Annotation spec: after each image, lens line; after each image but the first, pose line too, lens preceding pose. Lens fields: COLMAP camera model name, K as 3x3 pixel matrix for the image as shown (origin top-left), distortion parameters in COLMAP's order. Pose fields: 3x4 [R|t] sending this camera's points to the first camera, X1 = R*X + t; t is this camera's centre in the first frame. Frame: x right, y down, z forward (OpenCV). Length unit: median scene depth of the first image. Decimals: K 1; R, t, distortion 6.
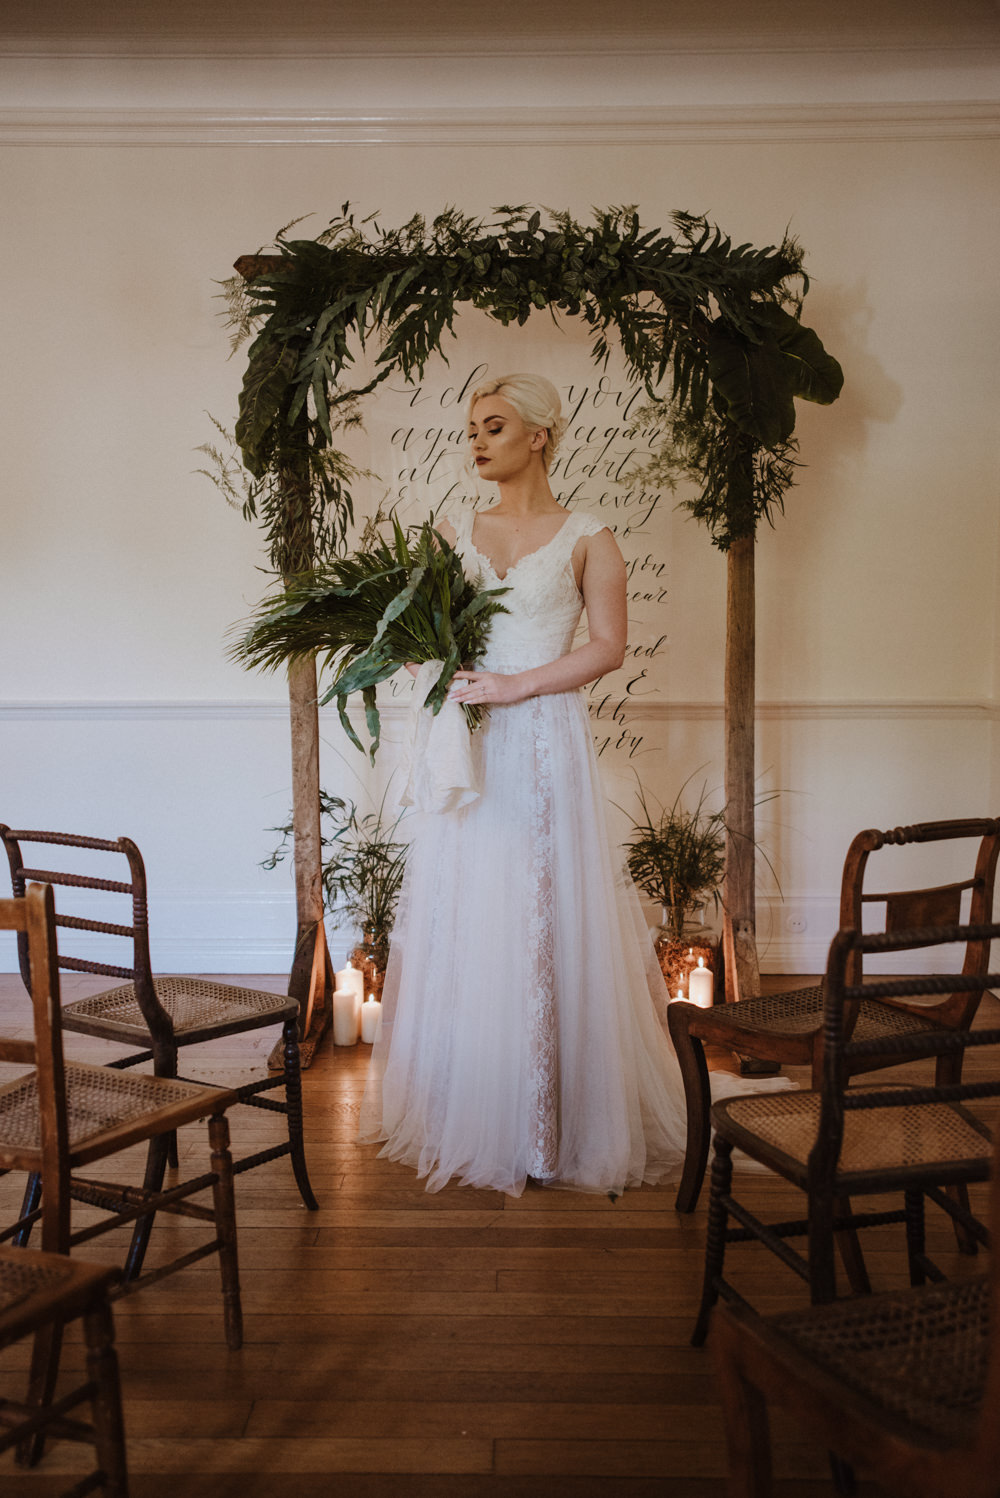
lens RADIAL K [[1454.5, 0, 502.1], [0, 1454.5, 755.3], [0, 0, 1]] dist [0.029455, 0.000000]
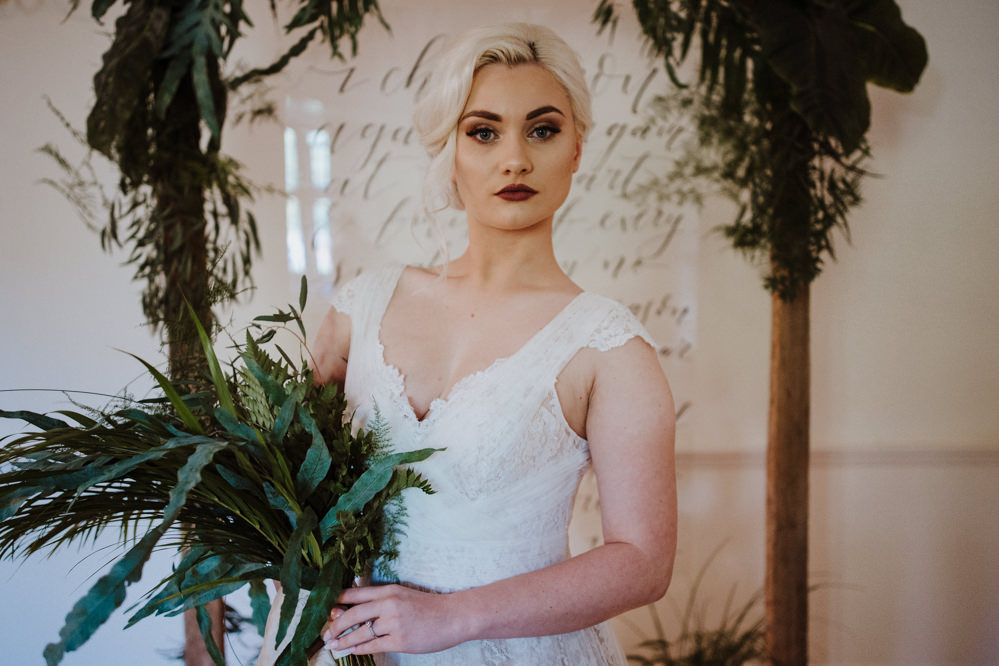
lens RADIAL K [[970.0, 0, 507.2], [0, 970.0, 332.1], [0, 0, 1]] dist [0.029455, 0.000000]
pose [[0.999167, -0.005071, 0.040491, -0.000128], [0.005327, 0.999967, -0.006210, -0.117984], [-0.040458, 0.006420, 0.999161, 0.518214]]
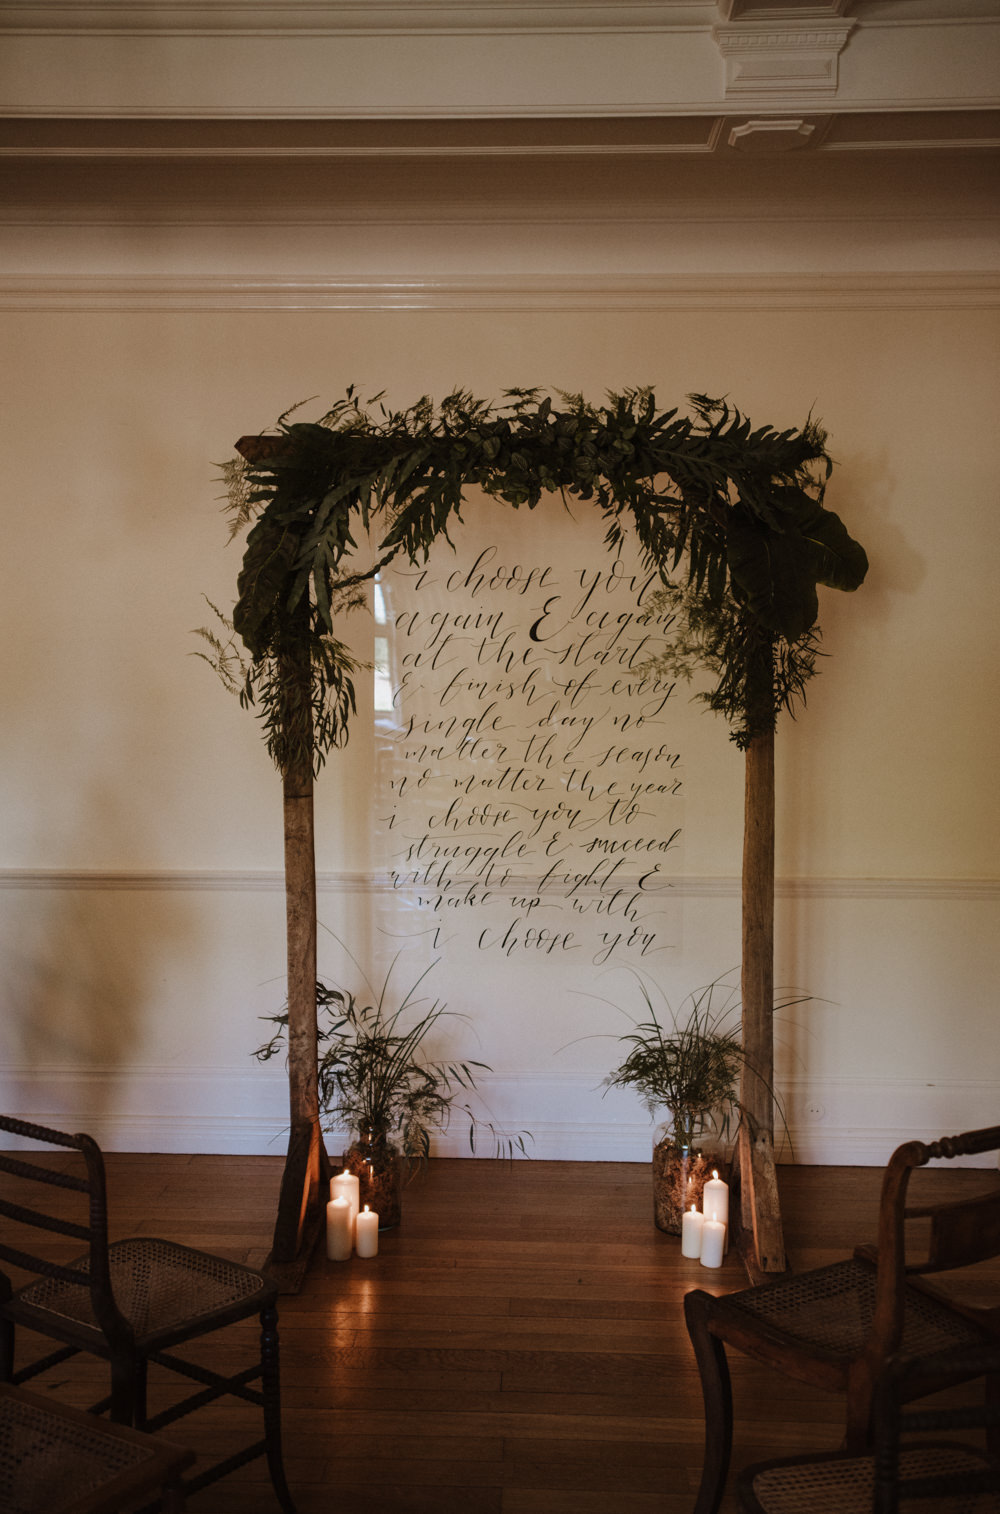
lens RADIAL K [[1382.8, 0, 487.3], [0, 1382.8, 760.8], [0, 0, 1]] dist [0.014297, 0.000000]
pose [[0.999700, 0.009962, -0.022357, 0.006041], [-0.010659, 0.999454, -0.031271, -0.099162], [0.022033, 0.031500, 0.999261, 0.092560]]
